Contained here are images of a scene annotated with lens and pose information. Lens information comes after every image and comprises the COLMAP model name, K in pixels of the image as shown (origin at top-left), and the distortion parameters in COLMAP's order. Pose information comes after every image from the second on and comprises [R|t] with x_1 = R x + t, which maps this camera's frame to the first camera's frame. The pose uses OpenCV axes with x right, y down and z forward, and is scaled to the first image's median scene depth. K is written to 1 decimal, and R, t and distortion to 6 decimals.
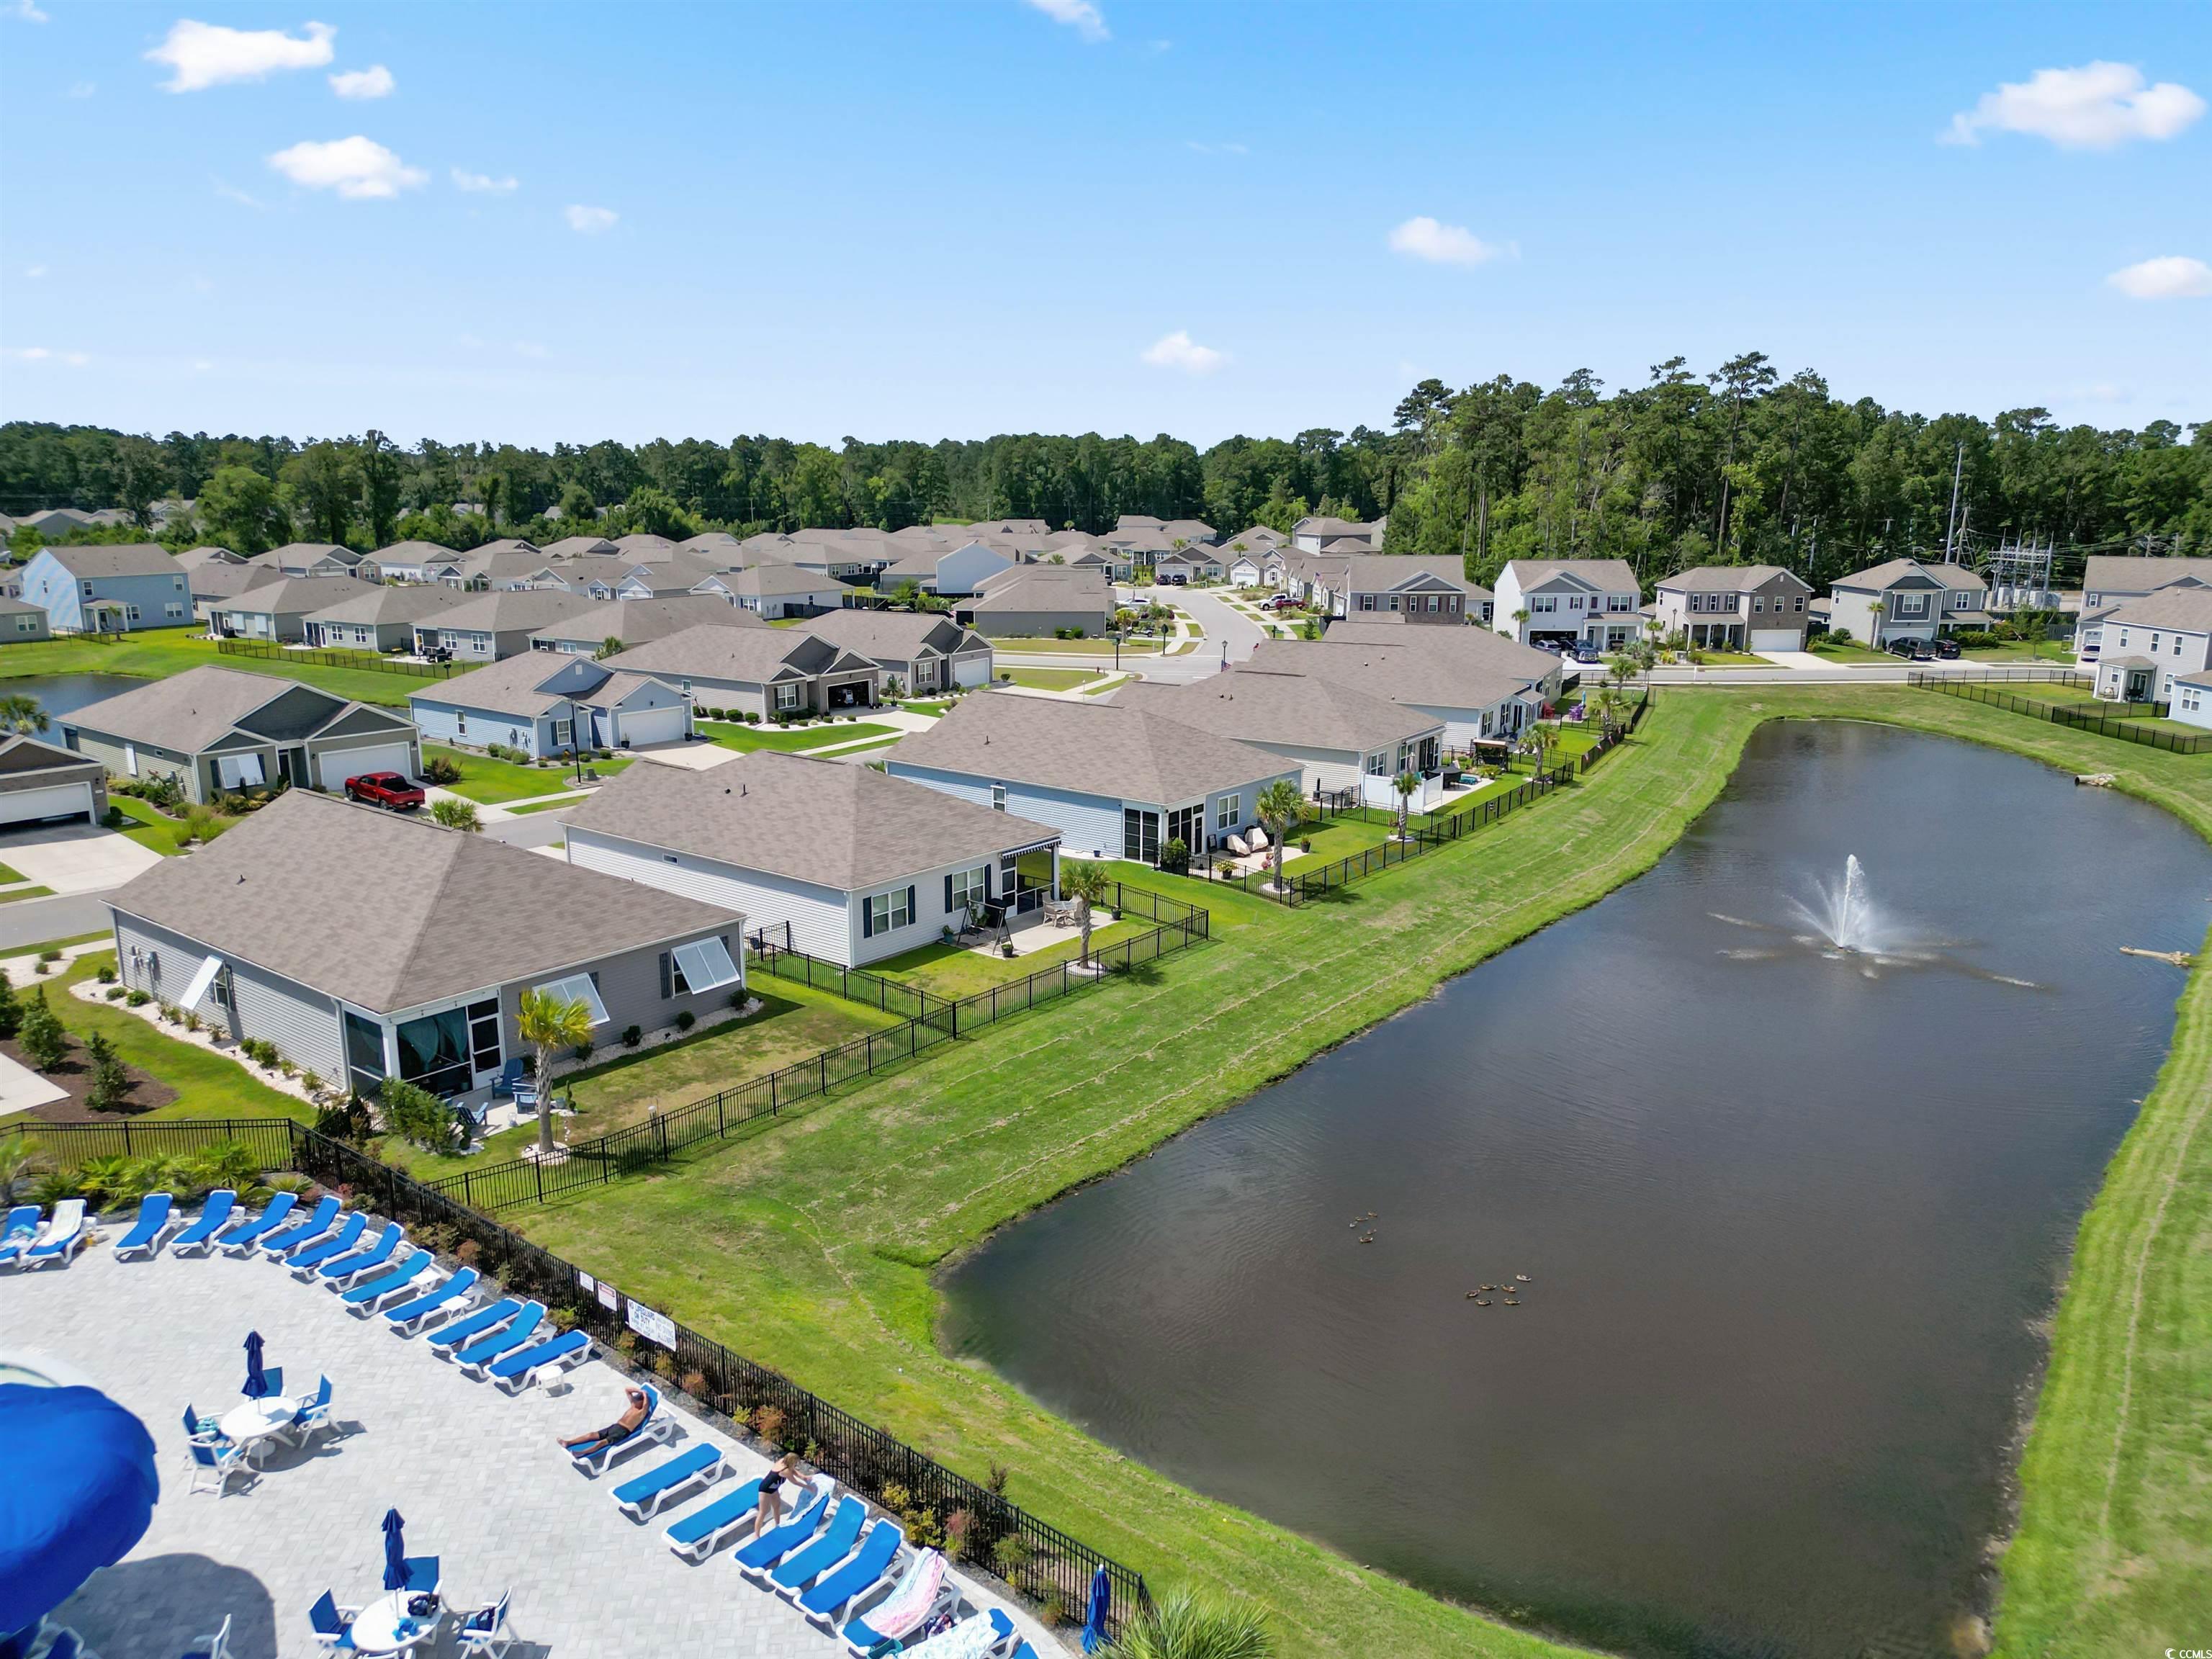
lens RADIAL K [[1546.3, 0, 1103.6], [0, 1546.3, 827.9], [0, 0, 1]] dist [0.088566, -0.094951]
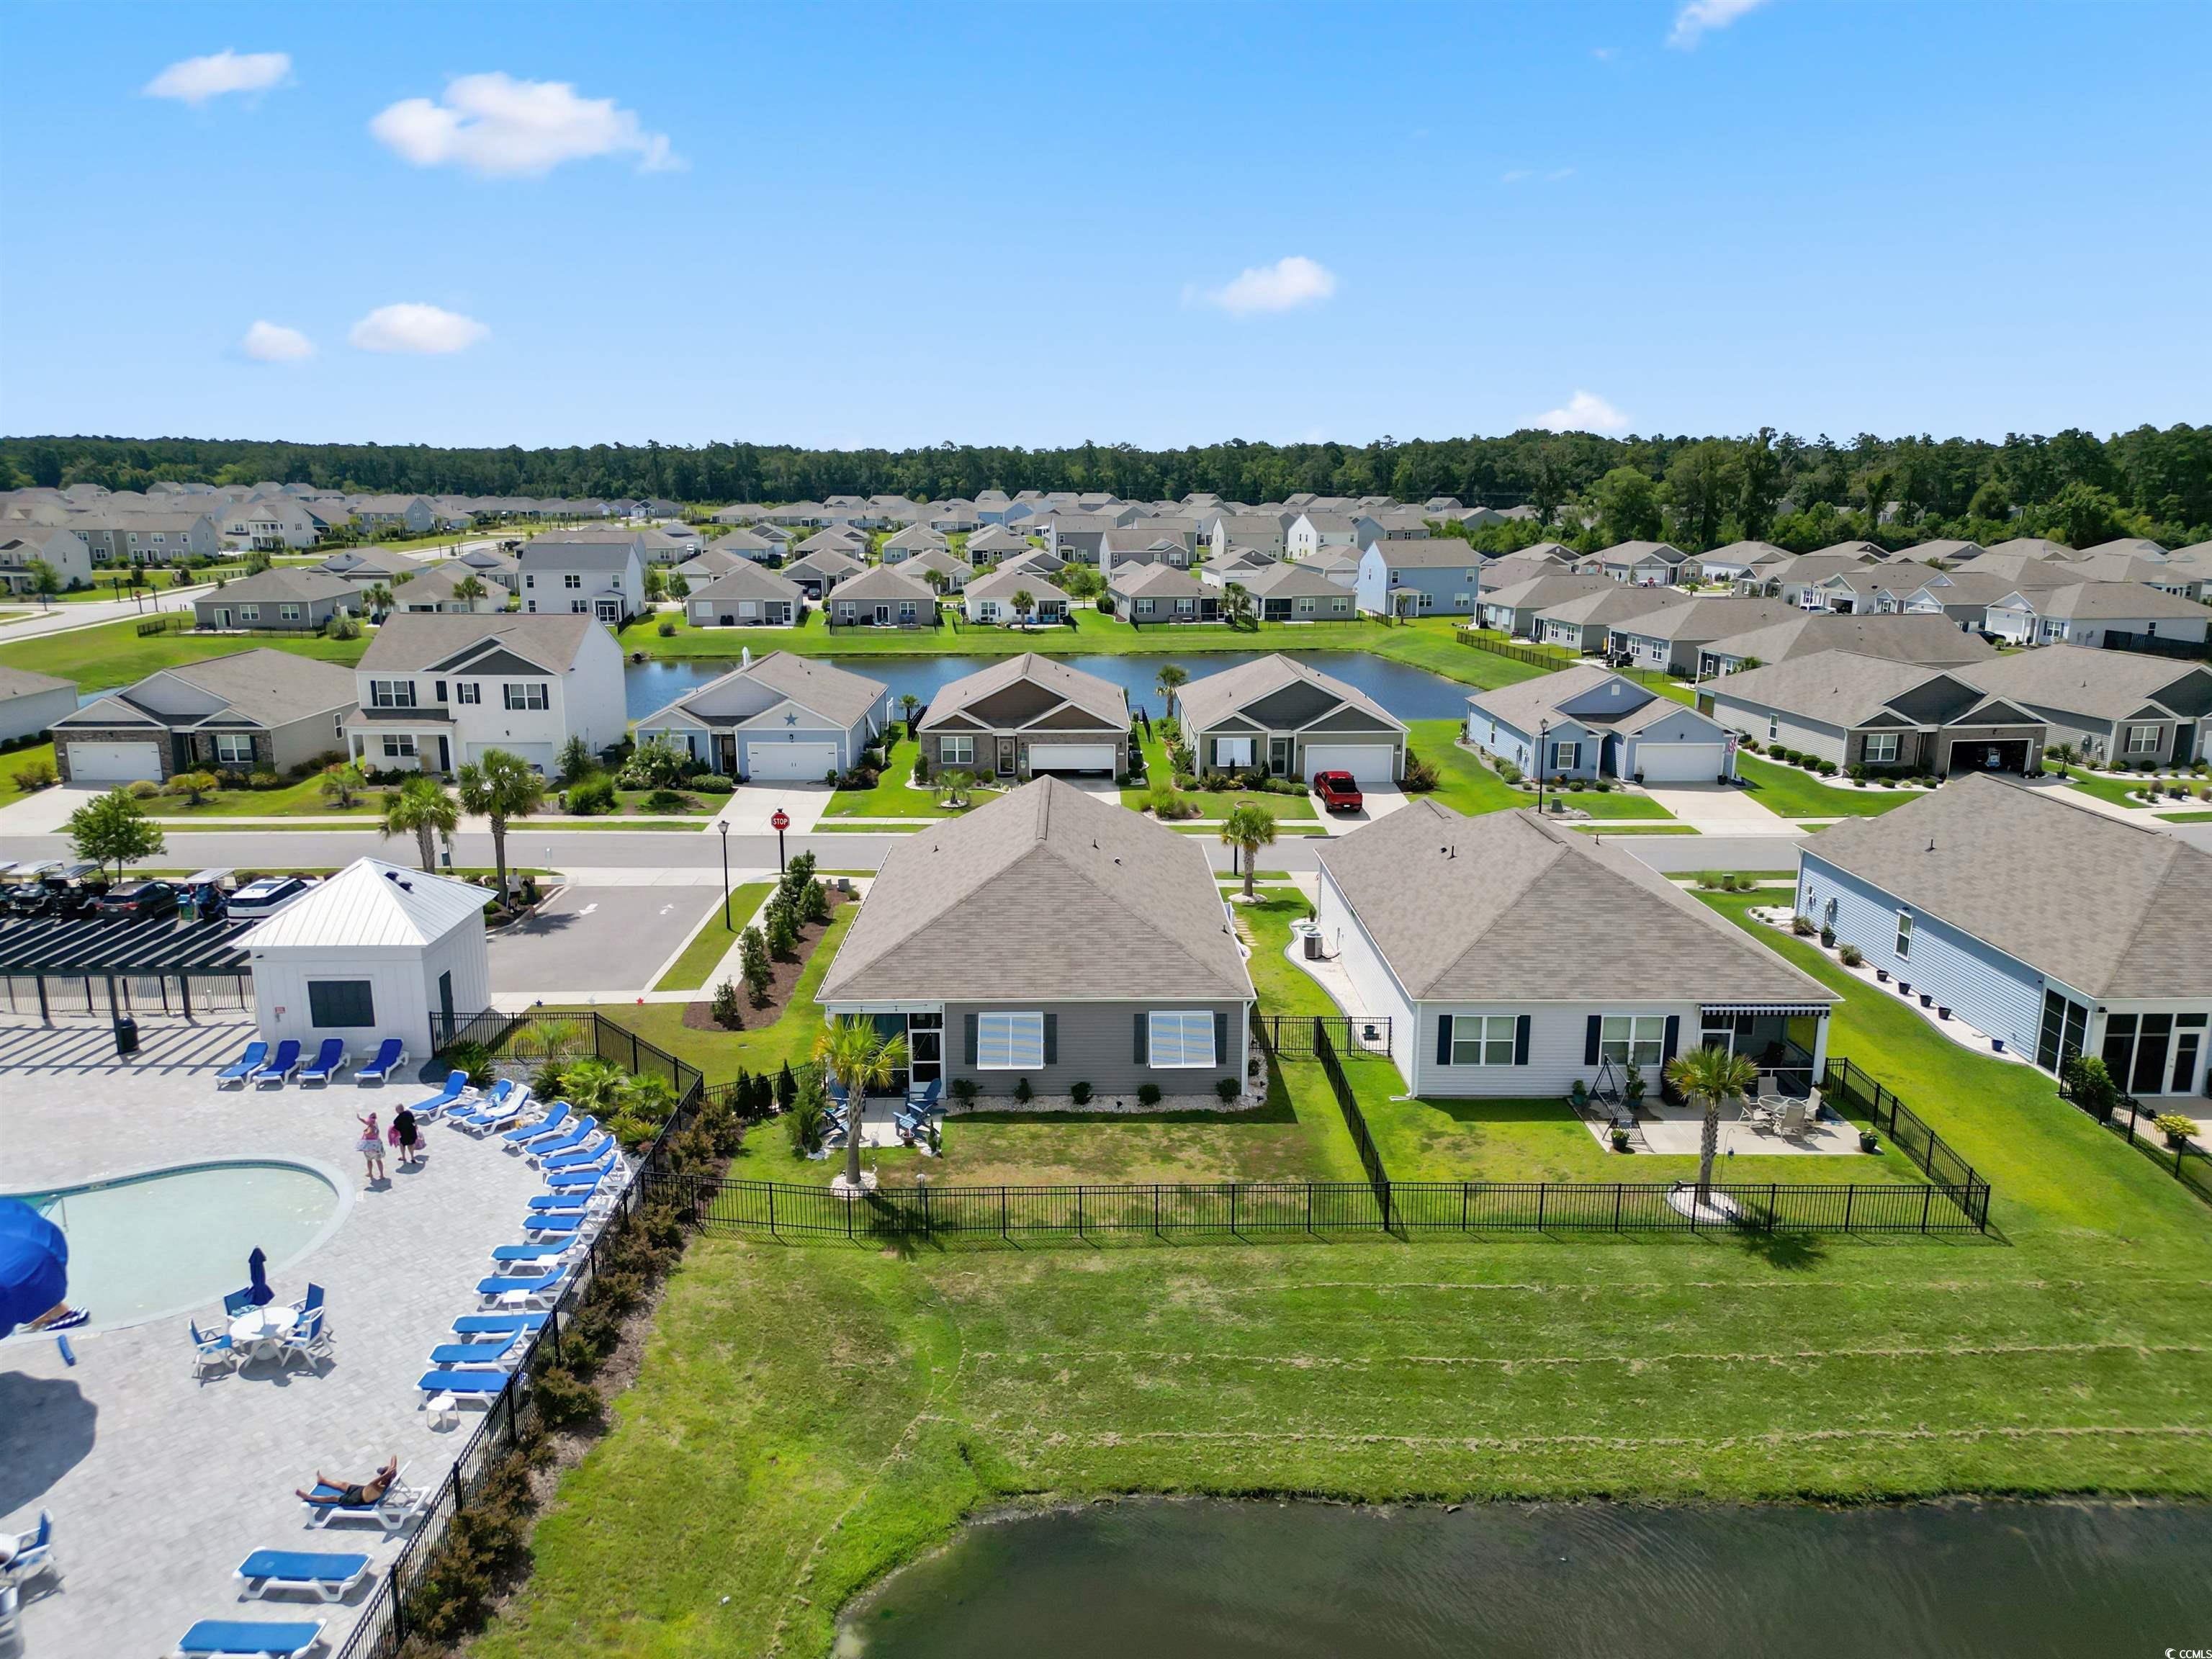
lens RADIAL K [[1546.3, 0, 1103.6], [0, 1546.3, 827.9], [0, 0, 1]] dist [0.088566, -0.094951]
pose [[0.633848, 0.171497, -0.754206, 0.125874], [-0.169849, 0.982169, 0.080589, -0.032783], [0.754578, 0.077020, 0.651674, 0.139495]]
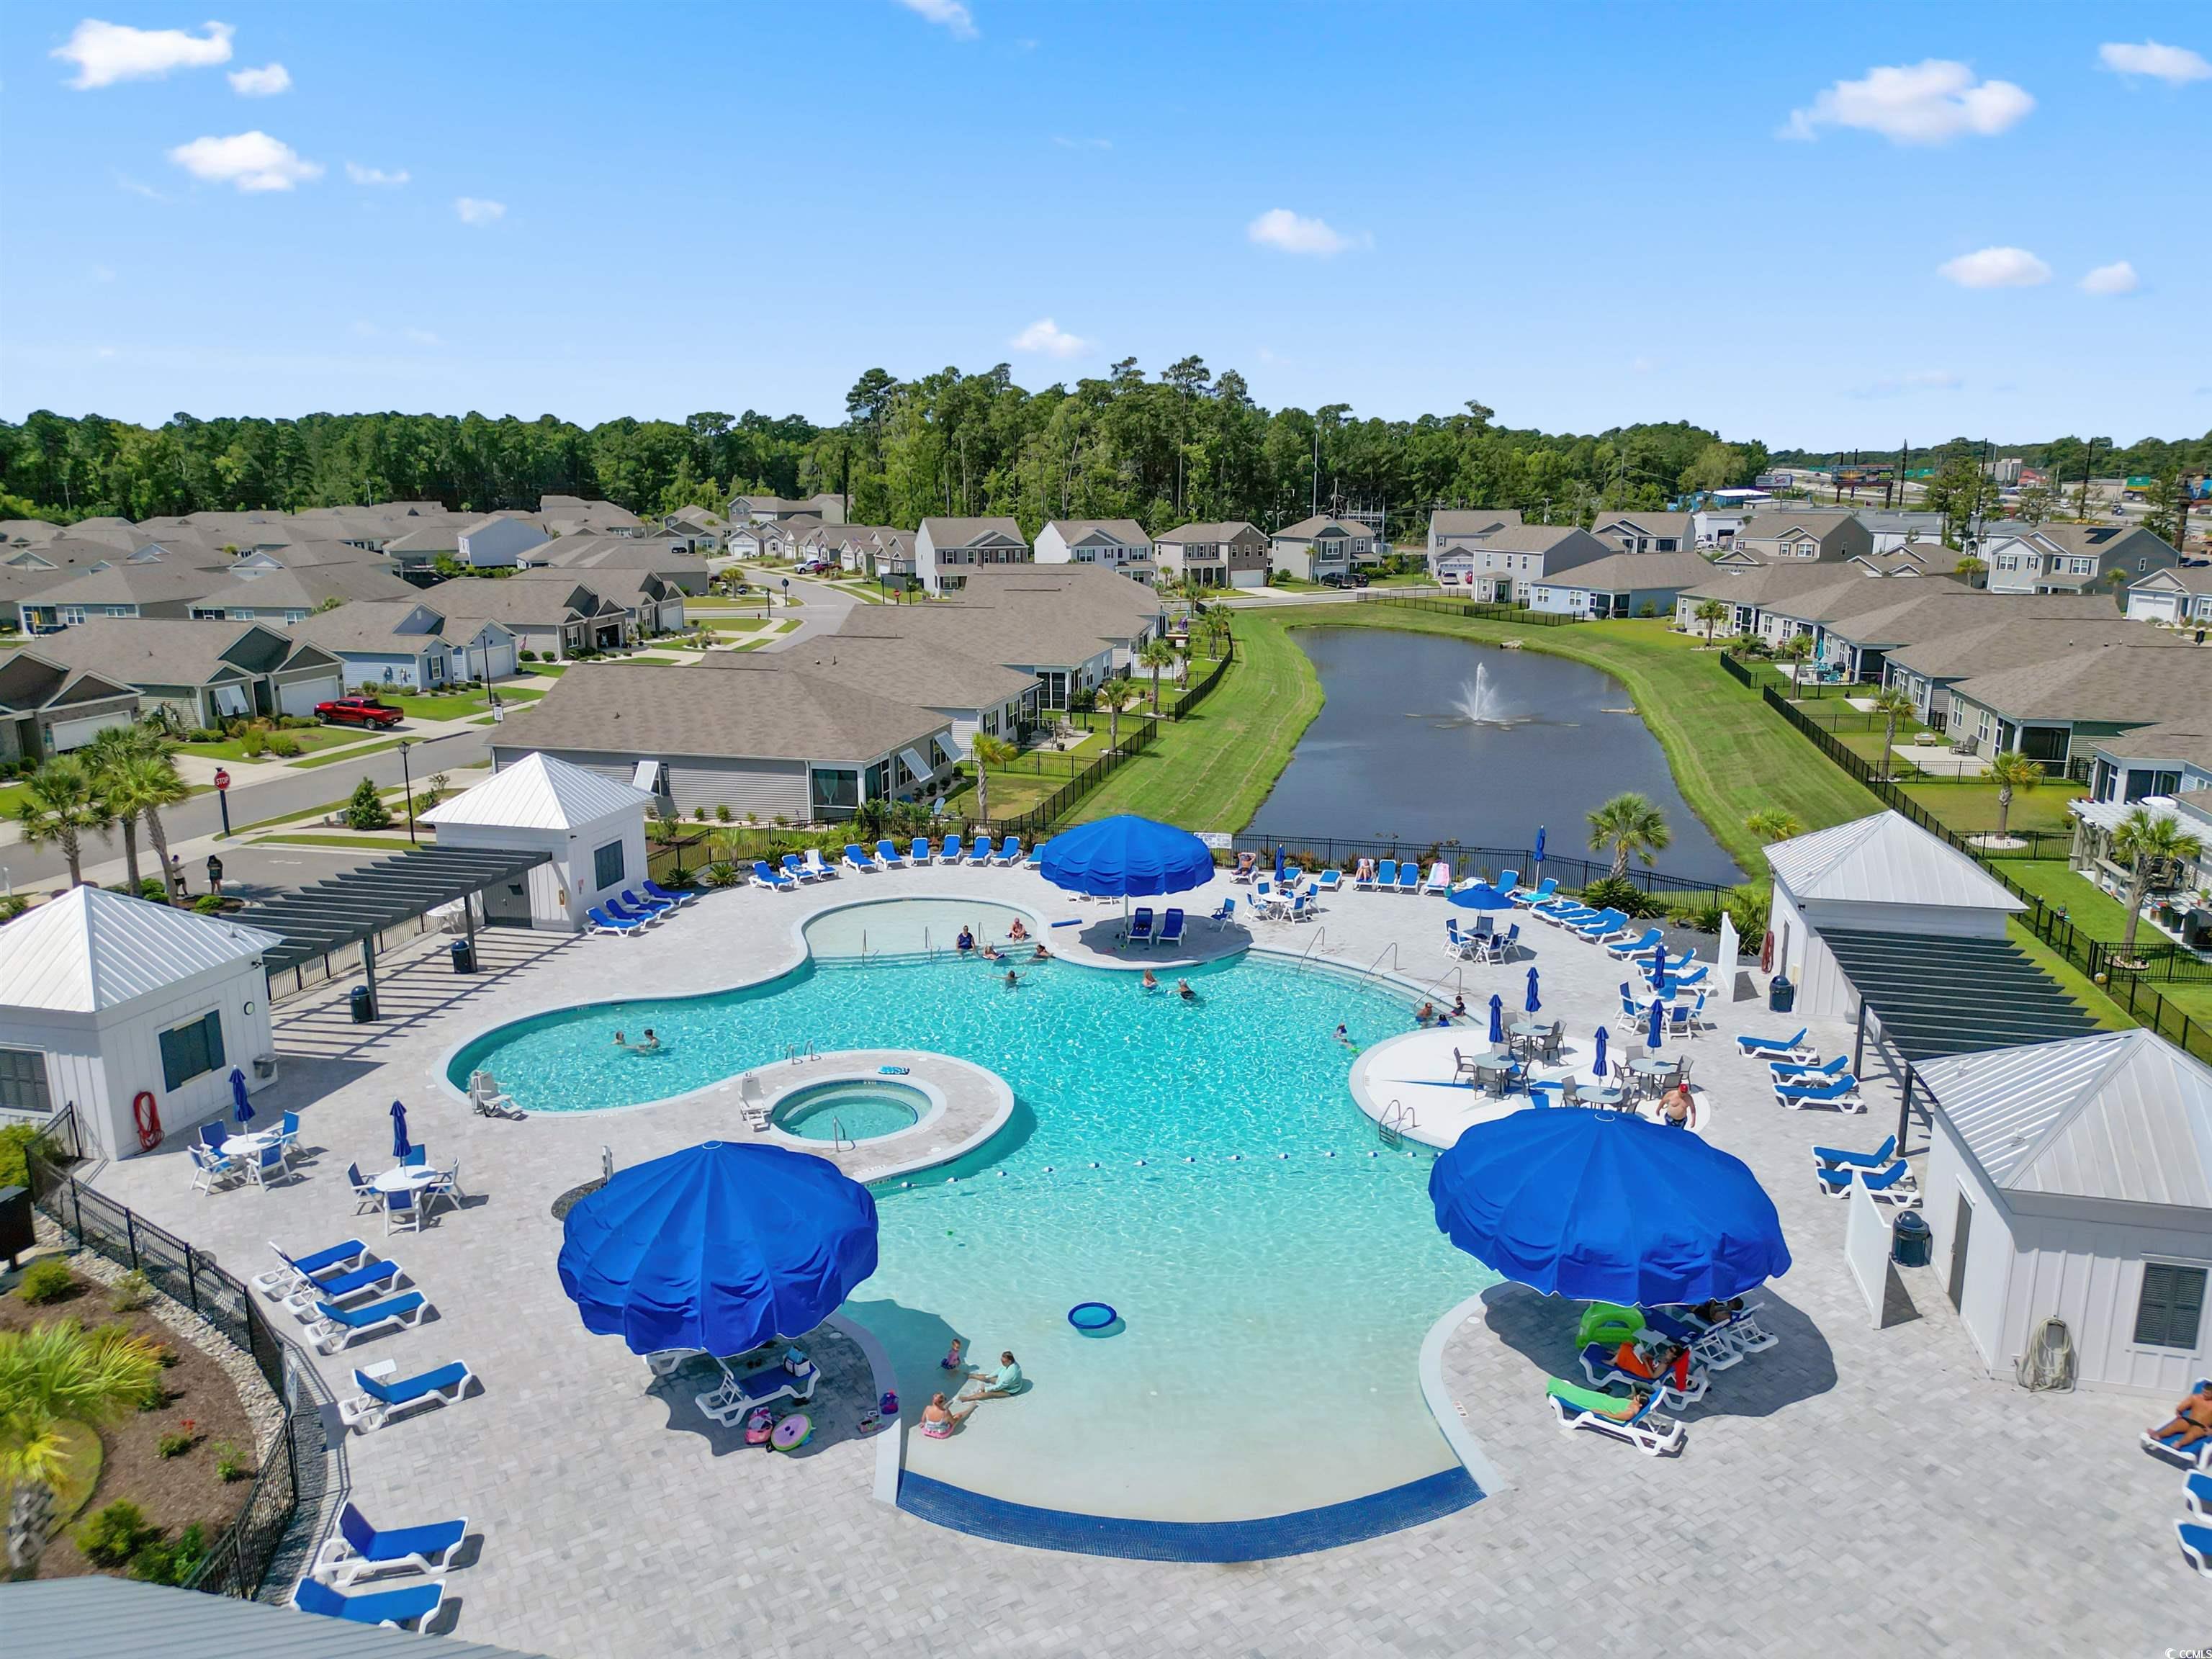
lens RADIAL K [[1576.3, 0, 1099.7], [0, 1576.3, 831.5], [0, 0, 1]] dist [0.090427, -0.097519]
pose [[0.909144, -0.098295, 0.404716, -0.270113], [0.096334, 0.995028, 0.025266, 0.051626], [-0.405188, 0.016018, 0.914093, -0.175953]]
